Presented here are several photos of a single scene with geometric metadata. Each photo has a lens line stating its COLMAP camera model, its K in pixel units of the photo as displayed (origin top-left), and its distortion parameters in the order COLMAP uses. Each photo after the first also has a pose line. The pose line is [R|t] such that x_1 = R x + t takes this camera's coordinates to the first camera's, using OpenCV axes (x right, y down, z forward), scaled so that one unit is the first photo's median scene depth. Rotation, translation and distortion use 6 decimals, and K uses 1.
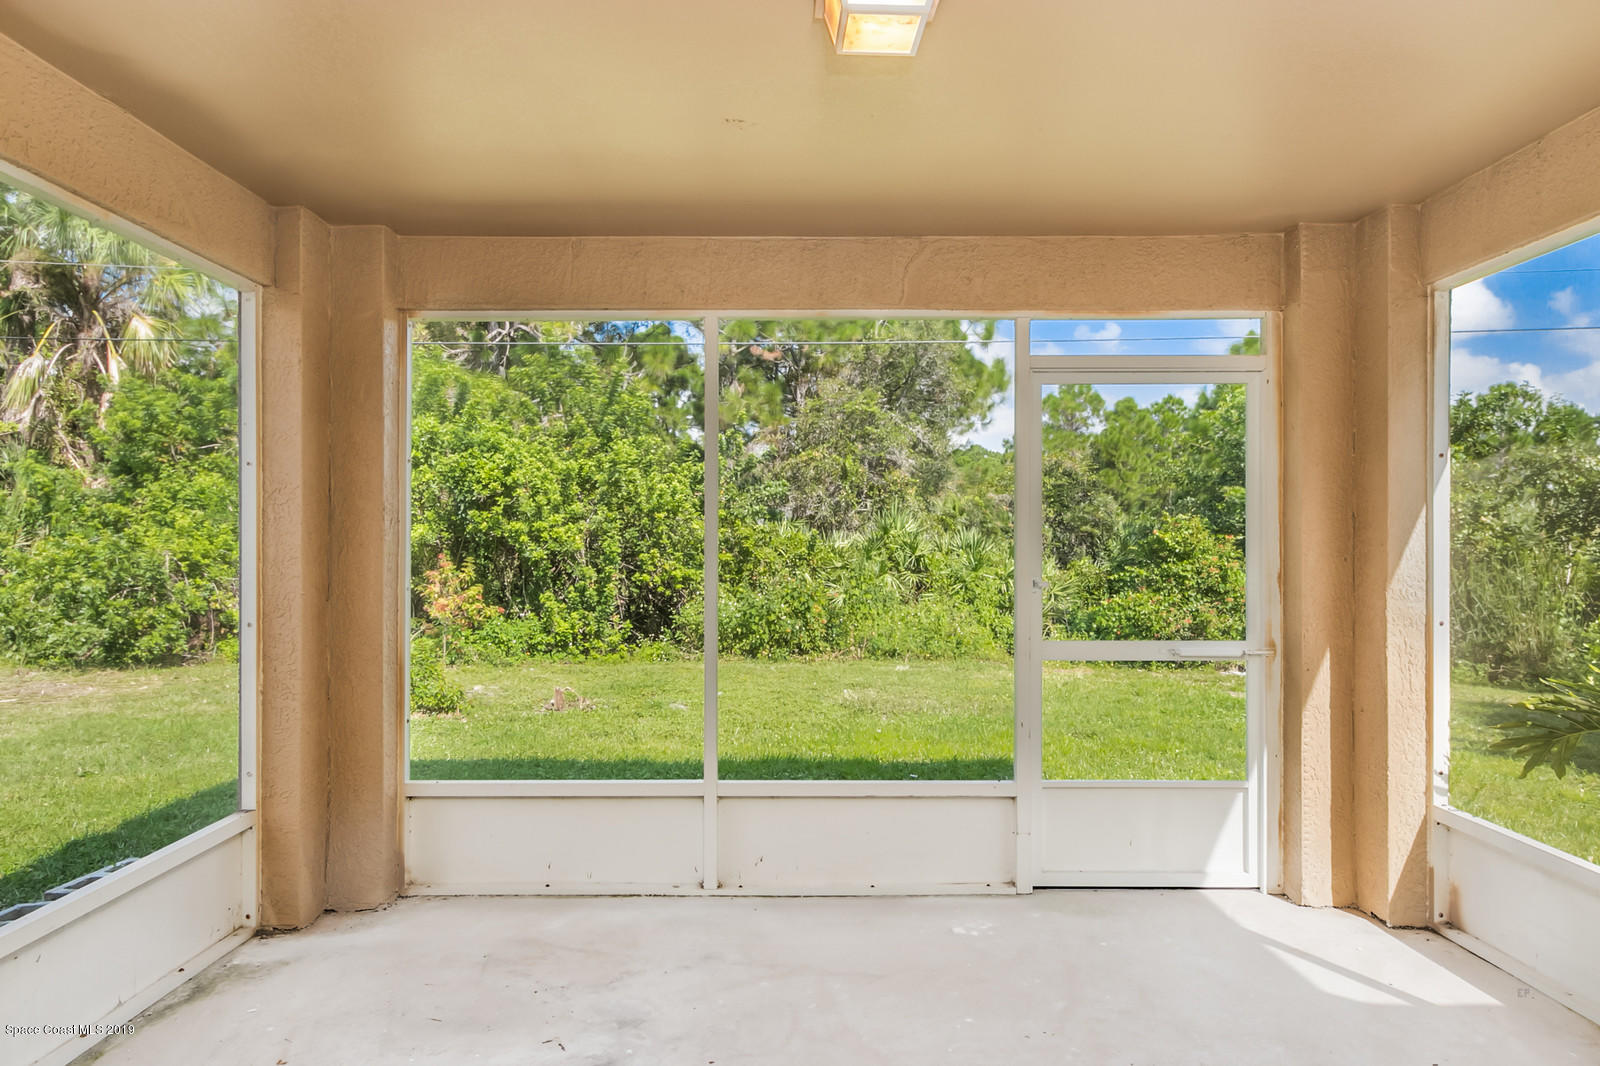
lens RADIAL K [[975.7, 0, 796.3], [0, 975.7, 534.7], [0, 0, 1]] dist [0.001067, 0.000106]
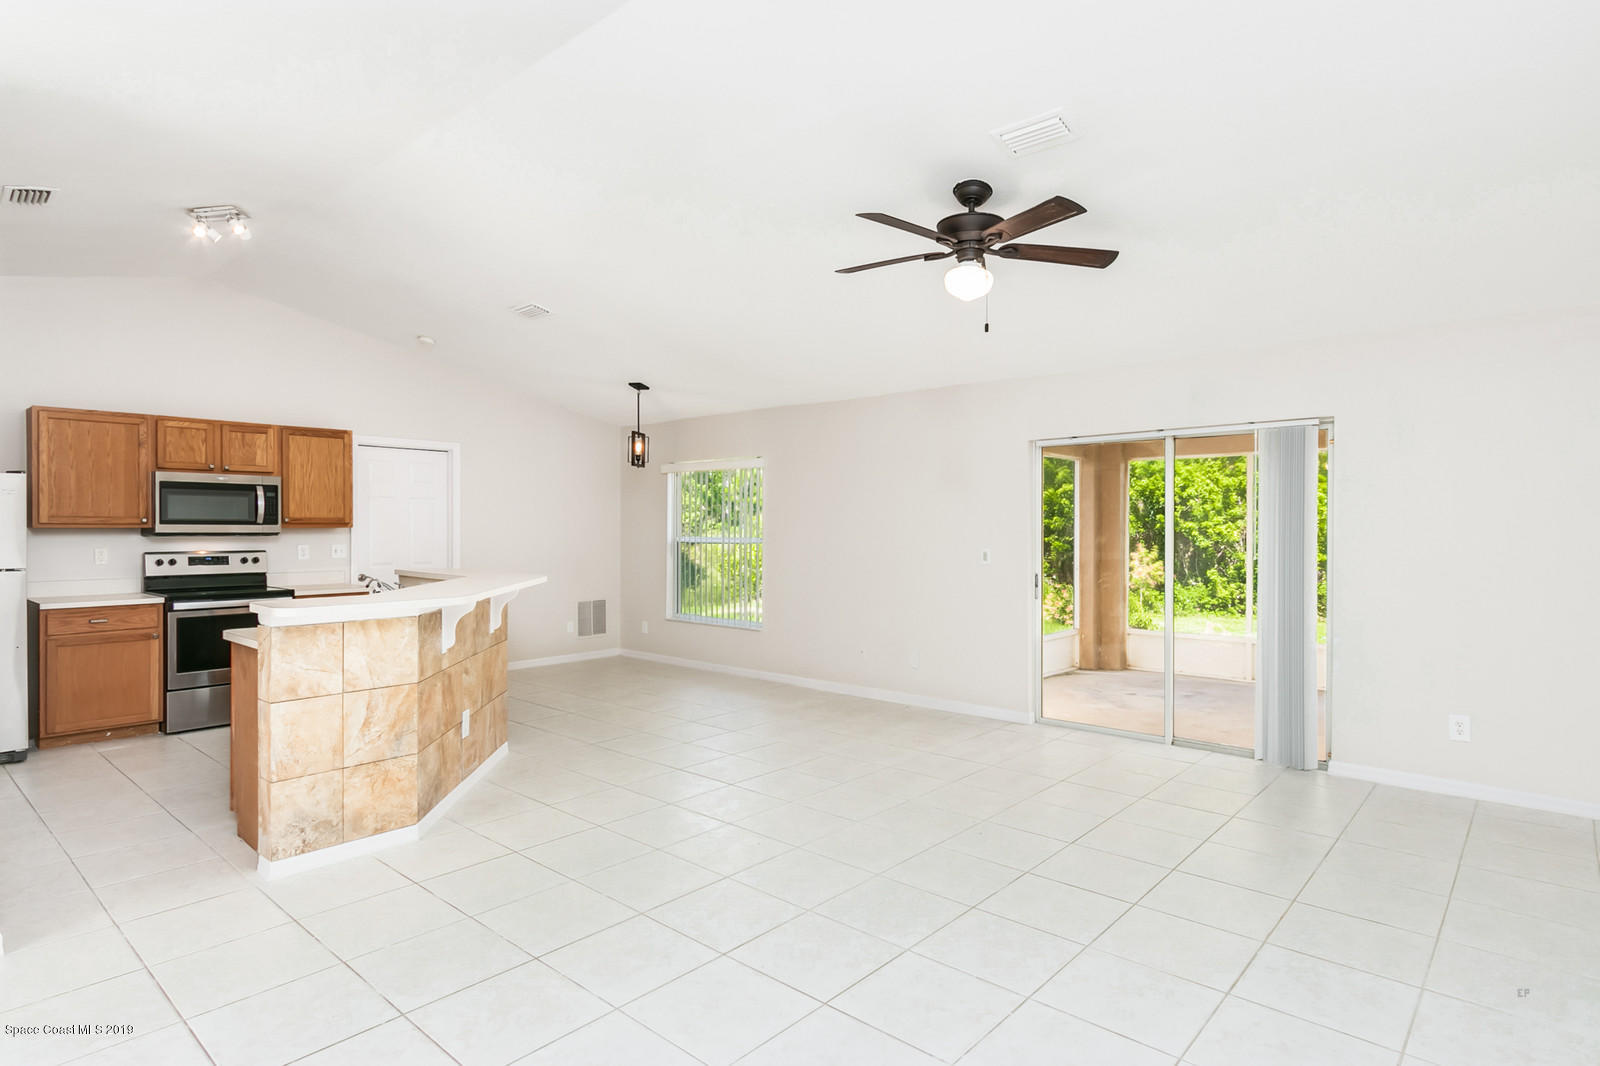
lens RADIAL K [[852.1, 0, 784.4], [0, 852.1, 529.8], [0, 0, 1]] dist [0.012079, -0.005377]
pose [[0.737475, 0.001526, -0.675373, 0.138227], [0.003114, 0.999979, 0.005659, -0.010130], [0.675368, -0.006276, 0.737455, -0.384477]]
